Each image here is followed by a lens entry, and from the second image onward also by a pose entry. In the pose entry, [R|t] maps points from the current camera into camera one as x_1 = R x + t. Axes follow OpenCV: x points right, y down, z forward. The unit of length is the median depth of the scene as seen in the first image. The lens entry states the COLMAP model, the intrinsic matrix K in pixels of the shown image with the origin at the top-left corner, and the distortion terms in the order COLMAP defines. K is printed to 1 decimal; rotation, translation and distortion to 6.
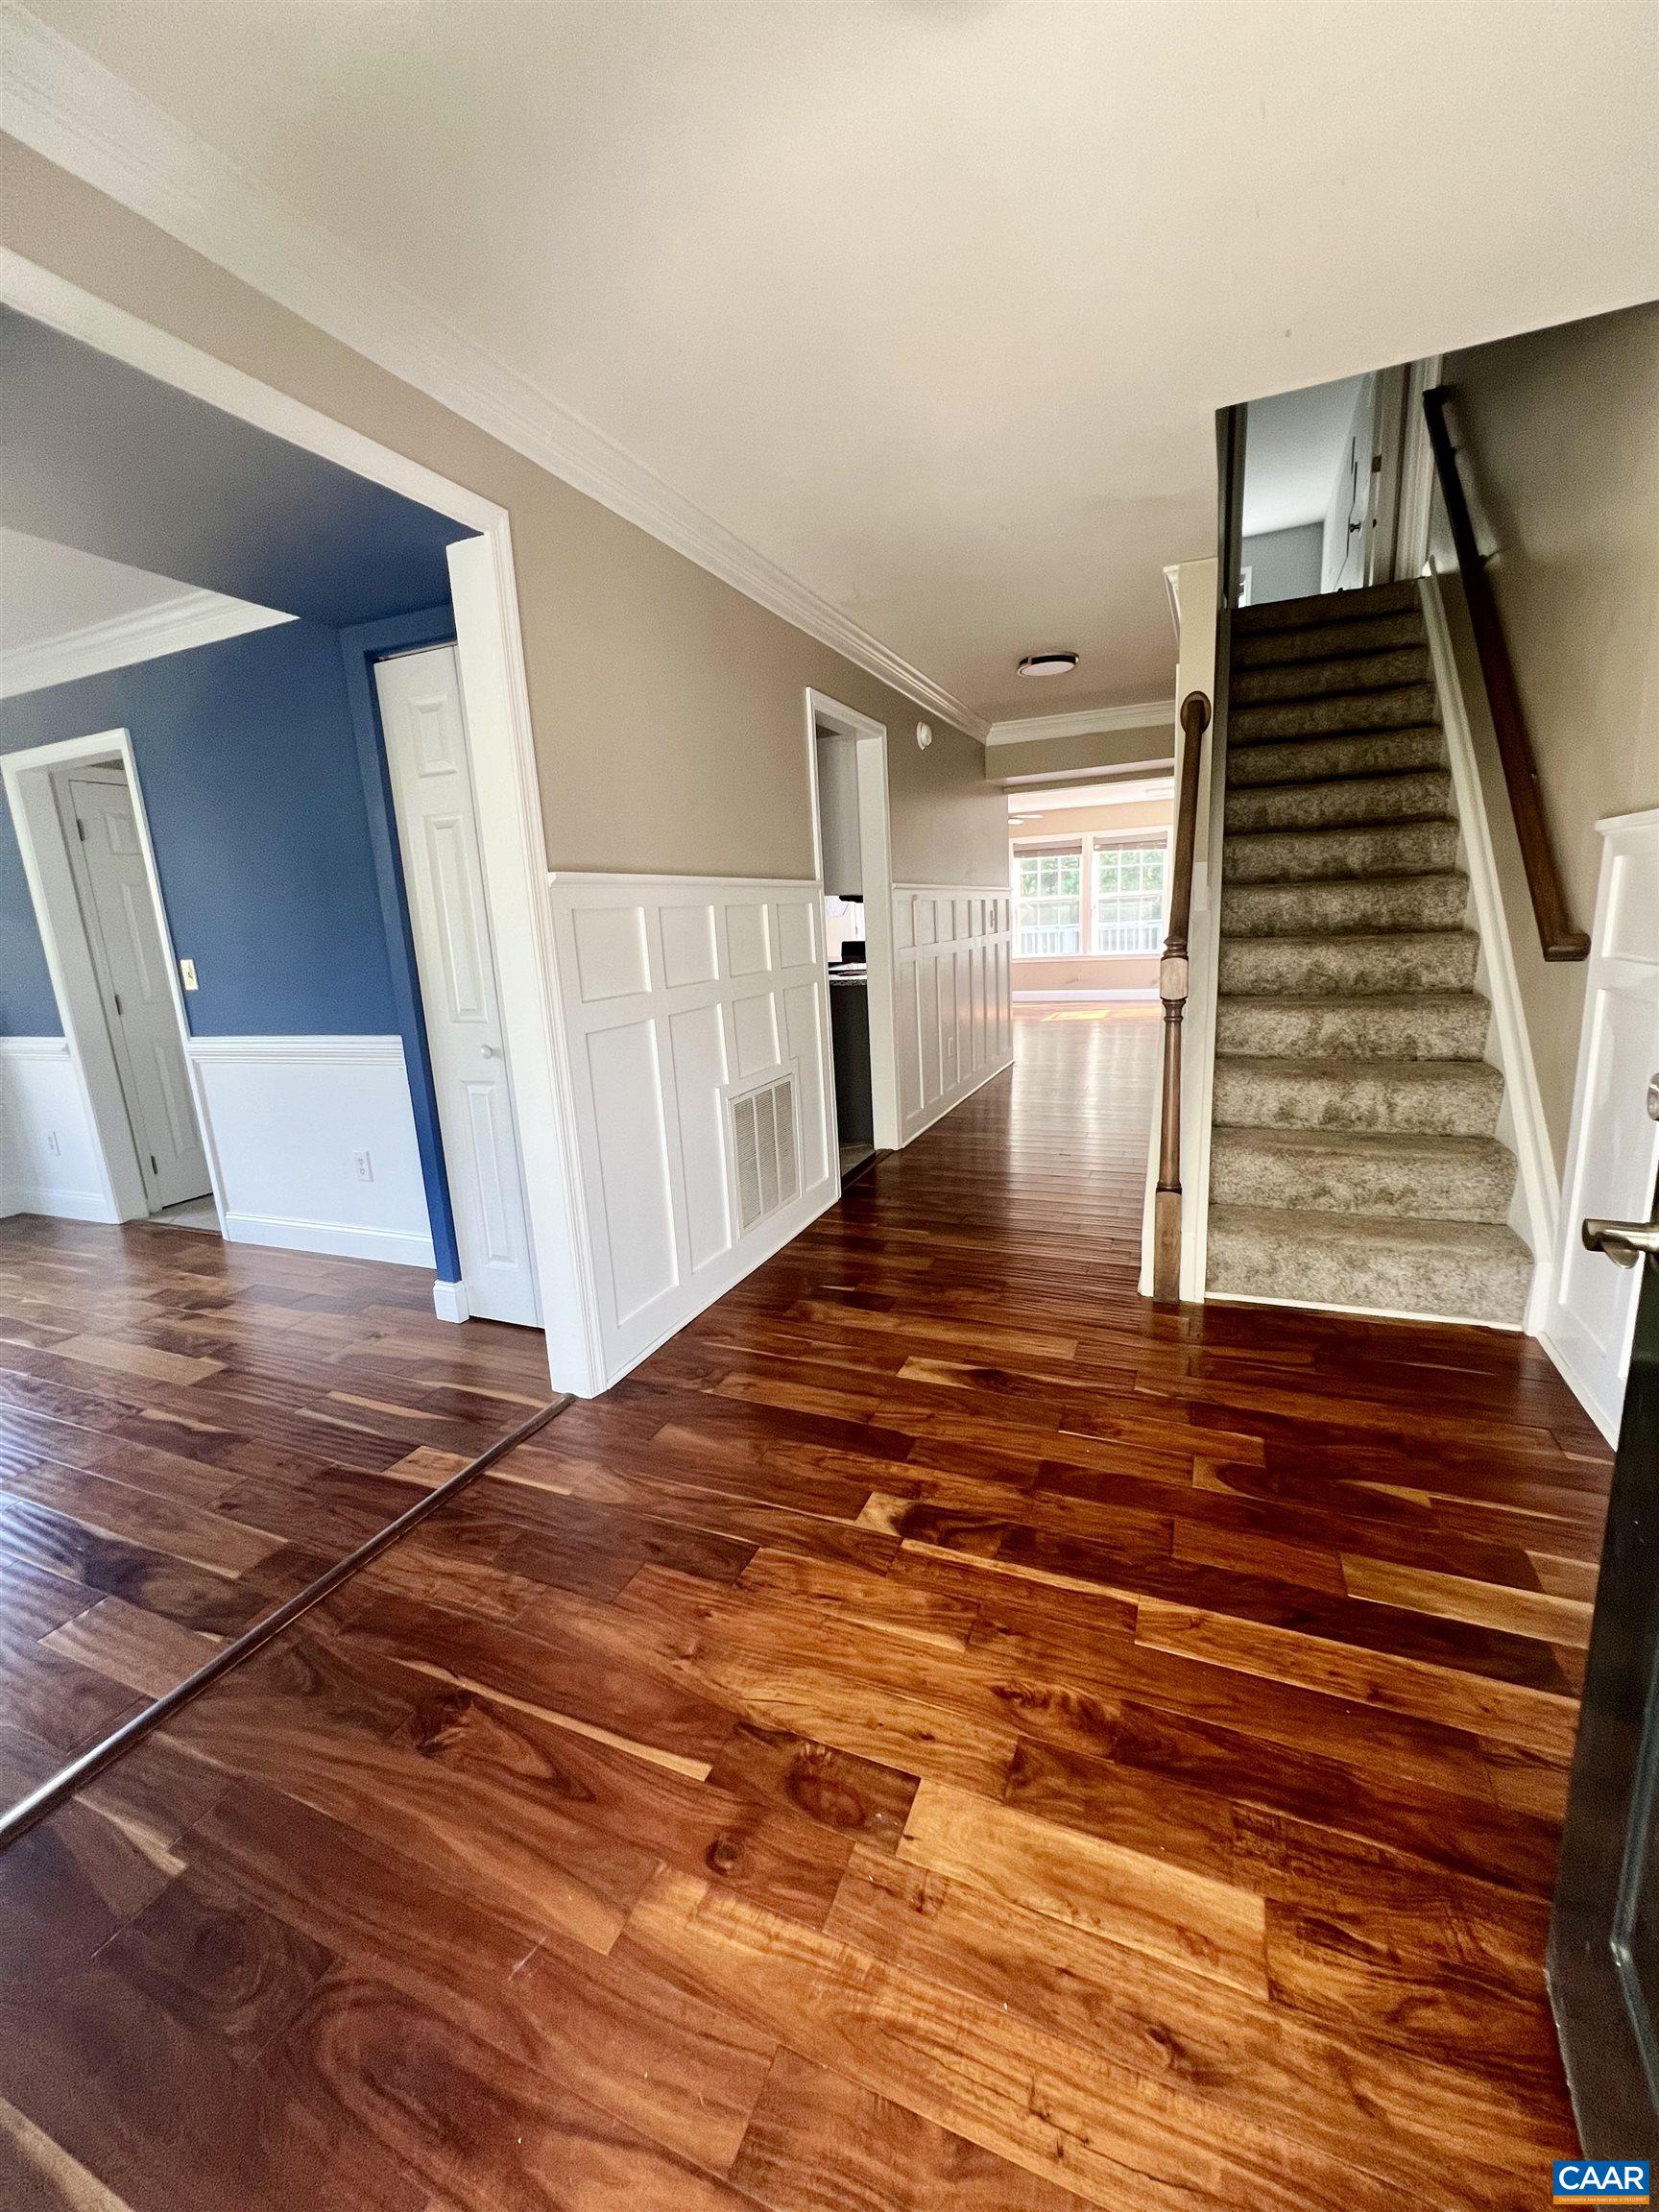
lens RADIAL K [[891.2, 0, 829.5], [0, 891.2, 1106.0], [0, 0, 1]] dist [-0.000814, -0.000005]
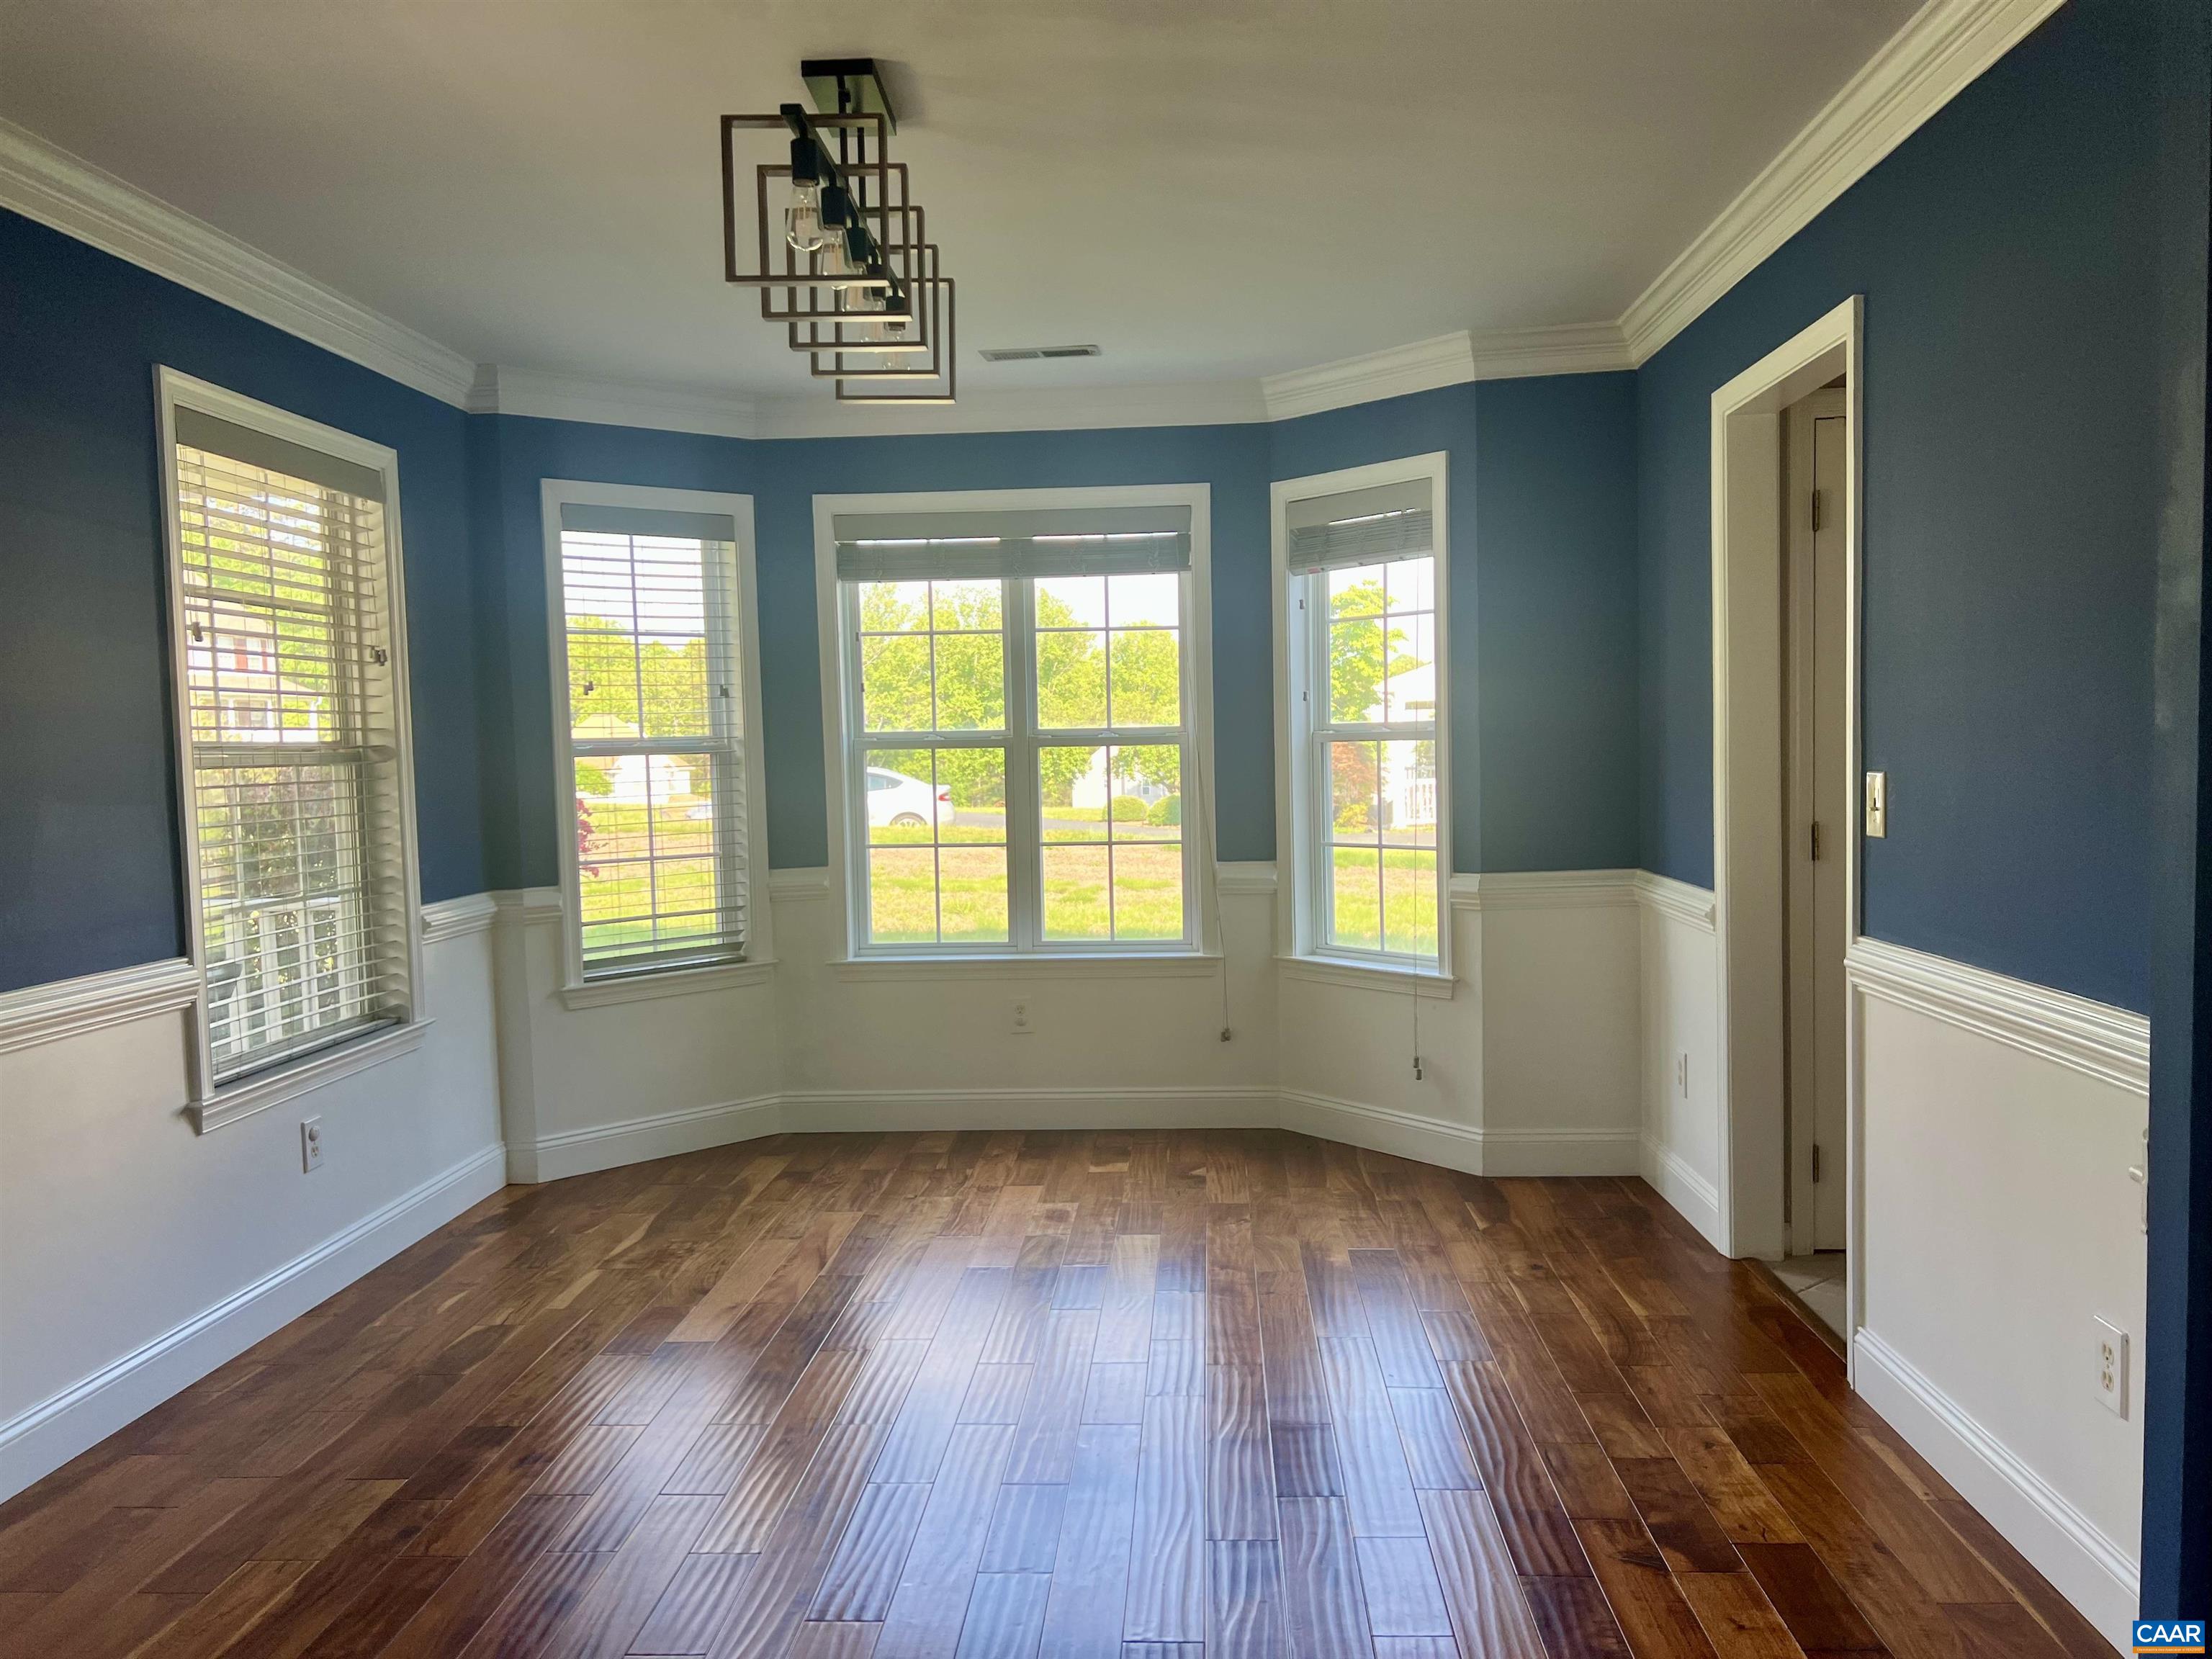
lens RADIAL K [[1659.0, 0, 1106.4], [0, 1659.0, 842.5], [0, 0, 1]] dist [-0.001429, 0.000305]
pose [[0.340354, 0.105684, -0.934339, -0.094296], [-0.192391, 0.980469, 0.040819, -0.151659], [0.920405, 0.165865, 0.354039, 0.586661]]
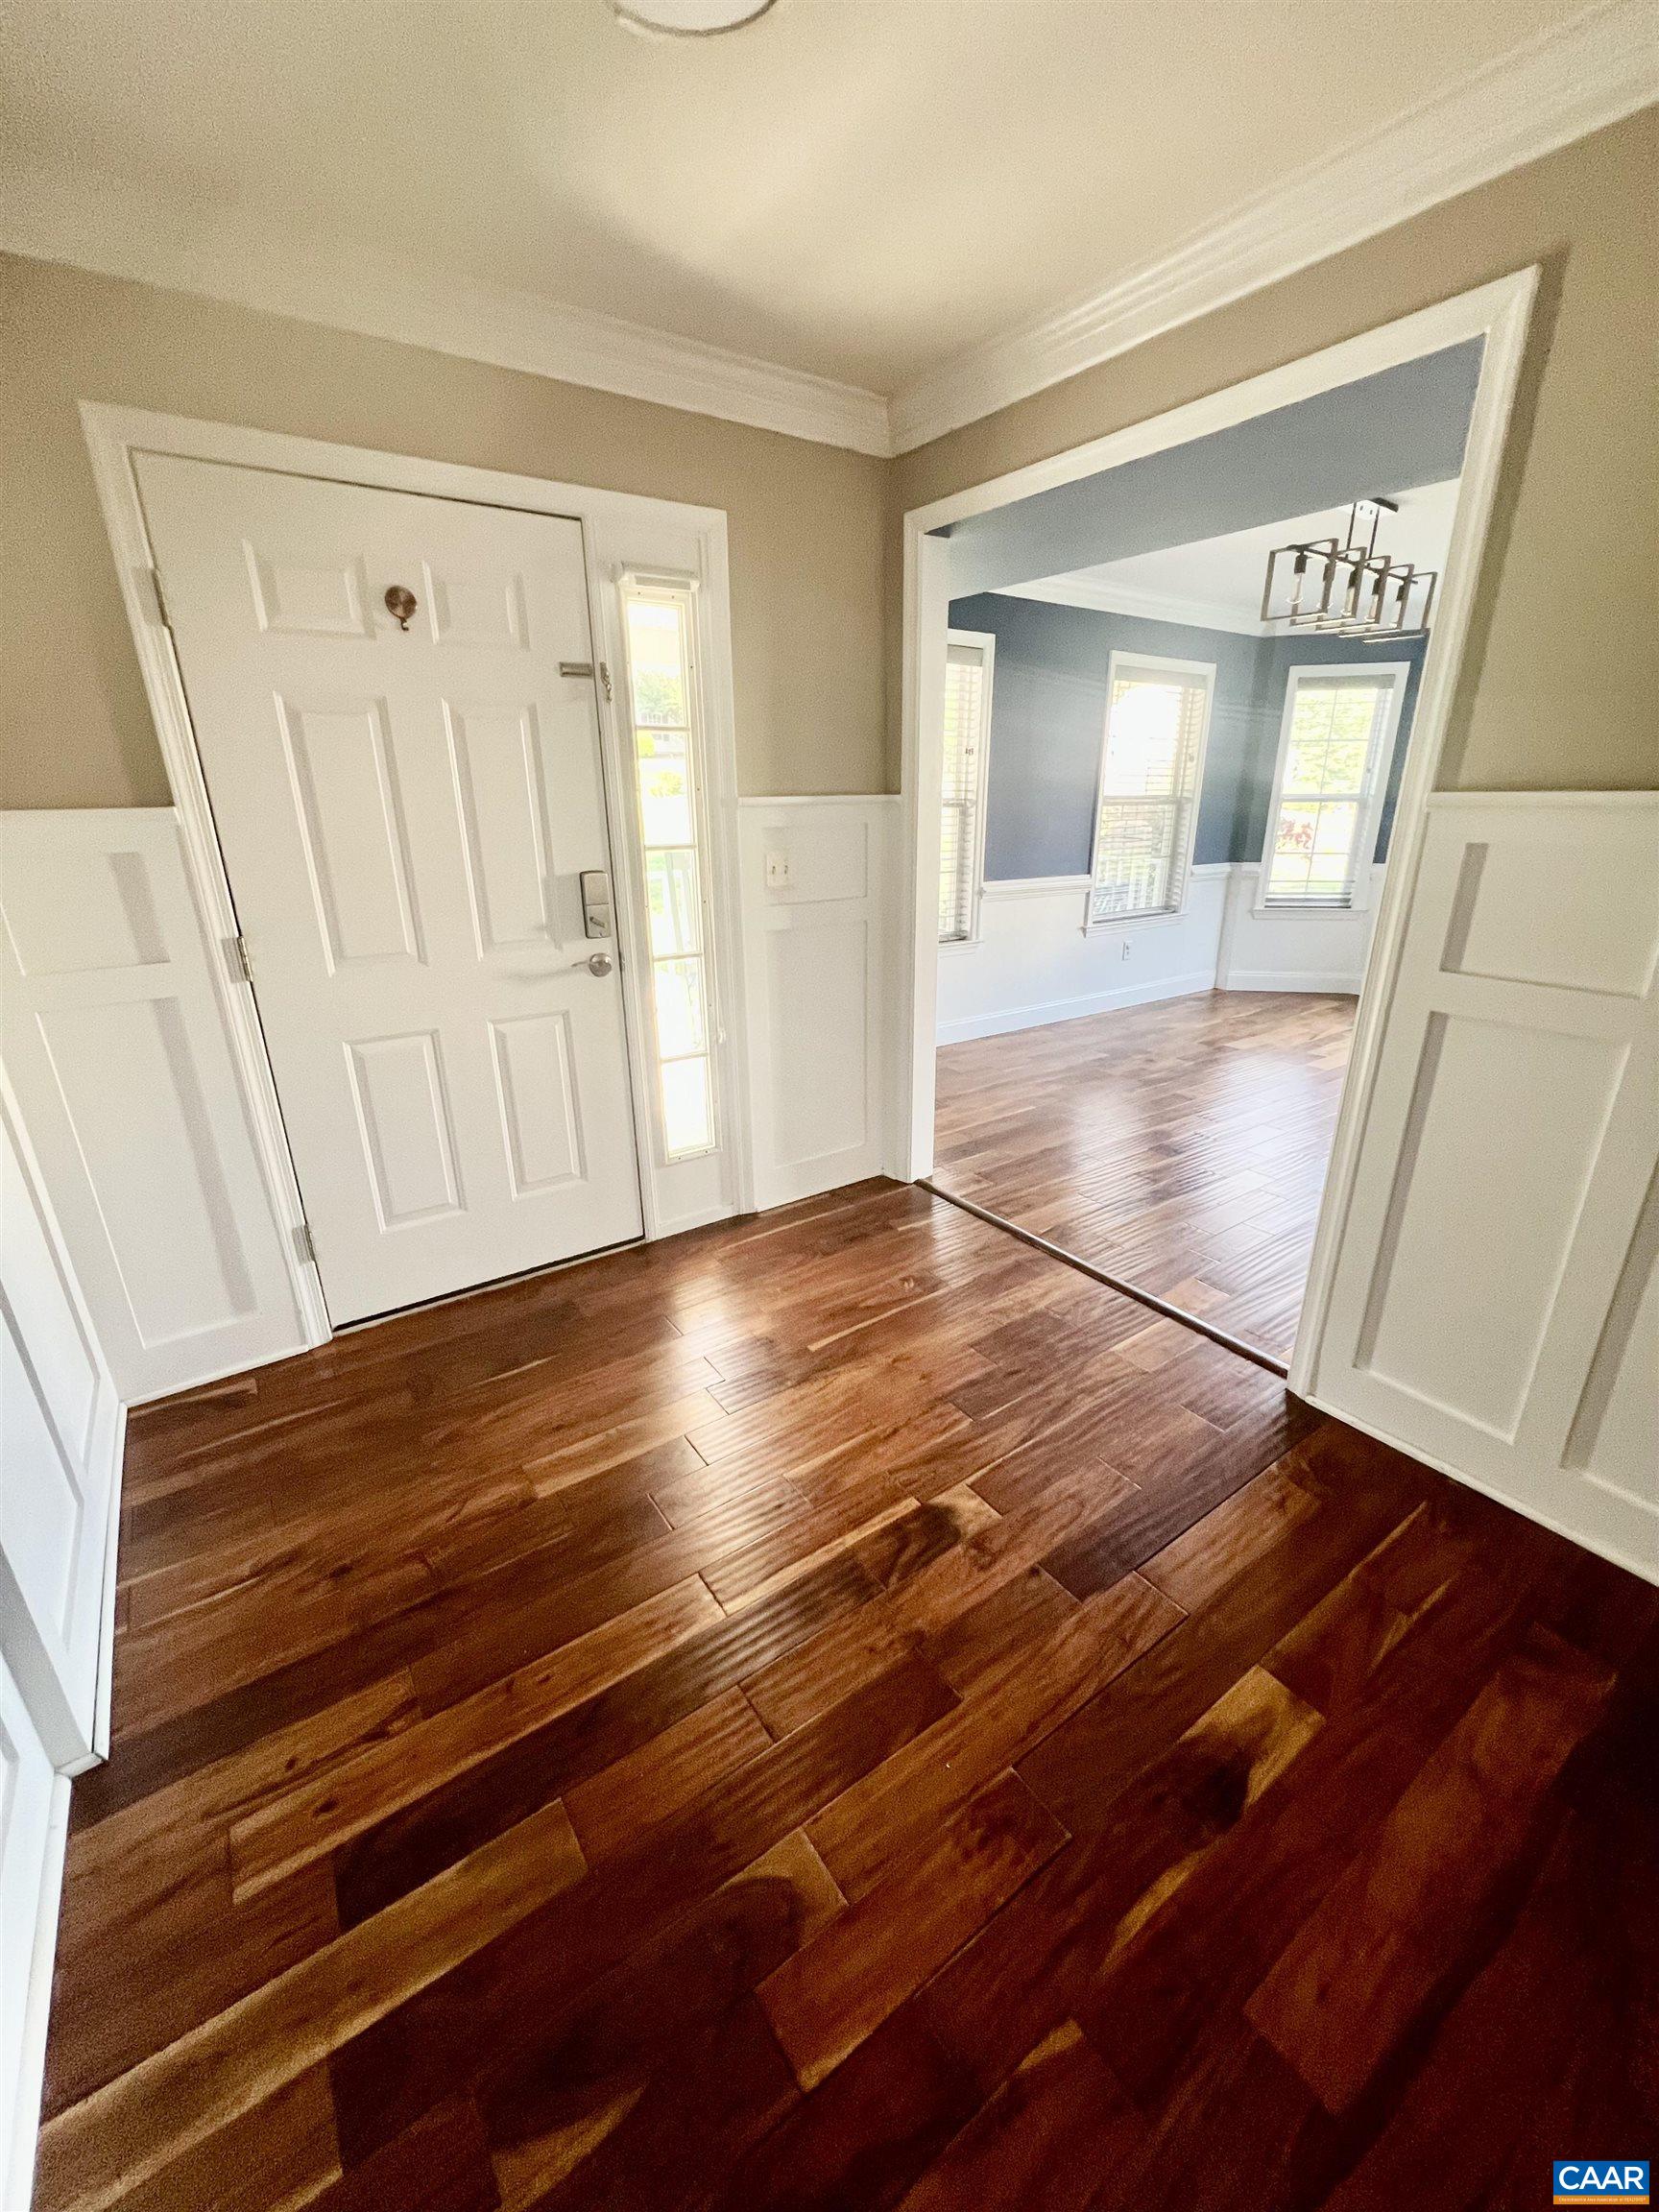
lens RADIAL K [[891.2, 0, 829.5], [0, 891.2, 1106.0], [0, 0, 1]] dist [-0.000814, -0.000005]
pose [[-0.527347, 0.338897, -0.779136, 0.672500], [-0.143813, 0.868175, 0.474964, -0.325429], [0.837390, 0.362521, -0.409092, 1.009662]]
